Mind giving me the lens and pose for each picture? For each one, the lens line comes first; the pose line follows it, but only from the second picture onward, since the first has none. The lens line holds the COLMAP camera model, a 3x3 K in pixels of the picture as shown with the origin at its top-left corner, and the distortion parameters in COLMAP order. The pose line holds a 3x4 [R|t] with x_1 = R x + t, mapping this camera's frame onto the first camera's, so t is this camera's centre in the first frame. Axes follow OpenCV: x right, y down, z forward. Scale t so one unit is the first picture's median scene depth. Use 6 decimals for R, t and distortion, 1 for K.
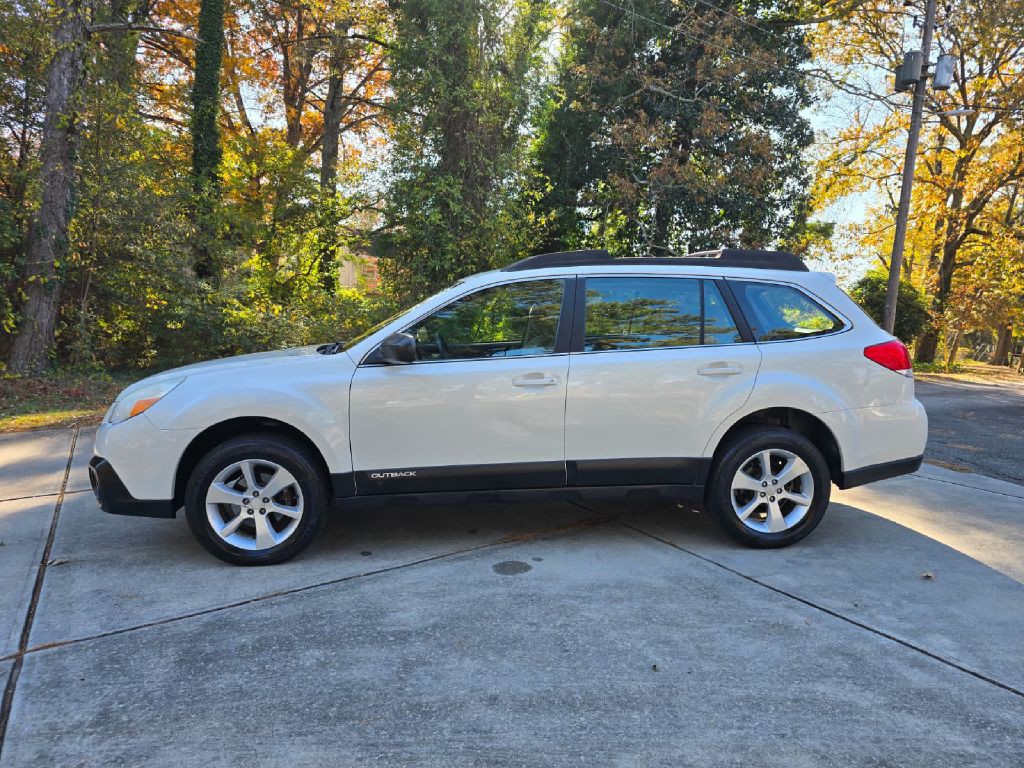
lens RADIAL K [[688.0, 0, 517.9], [0, 688.0, 392.9], [0, 0, 1]] dist [0.046091, -0.041255]
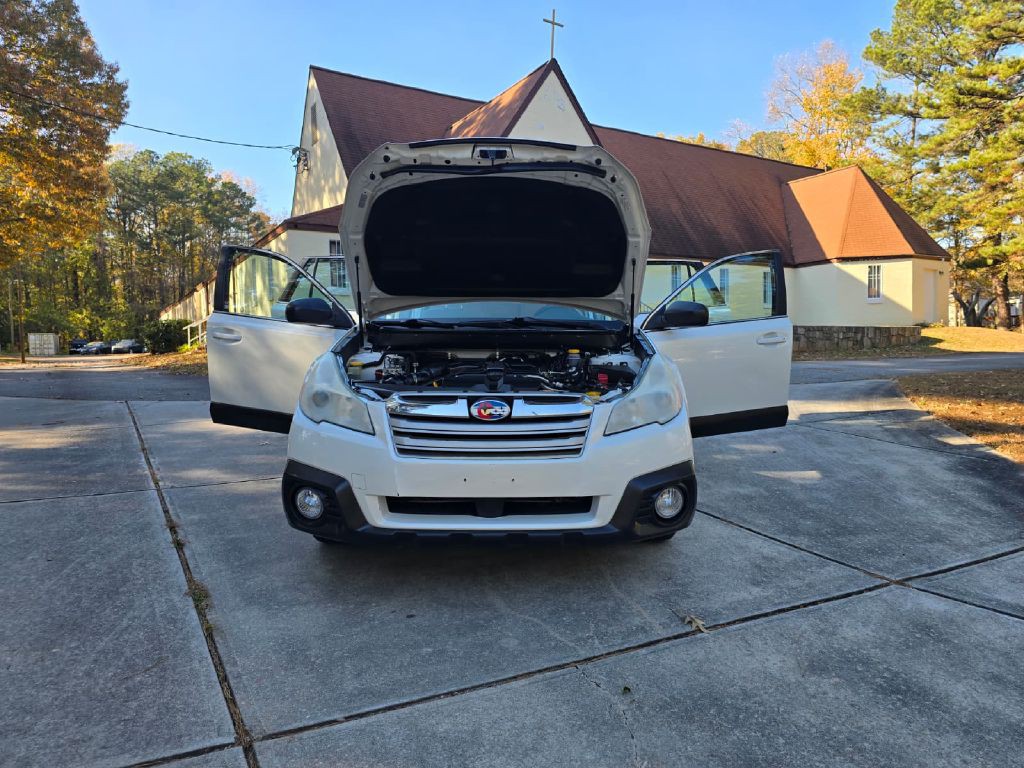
lens RADIAL K [[688.0, 0, 525.1], [0, 688.0, 400.0], [0, 0, 1]] dist [0.046091, -0.041255]
pose [[0.083373, -0.145242, 0.985877, -1.279341], [0.114803, 0.984134, 0.135277, -0.095664], [-0.989883, 0.101903, 0.098724, 1.015649]]
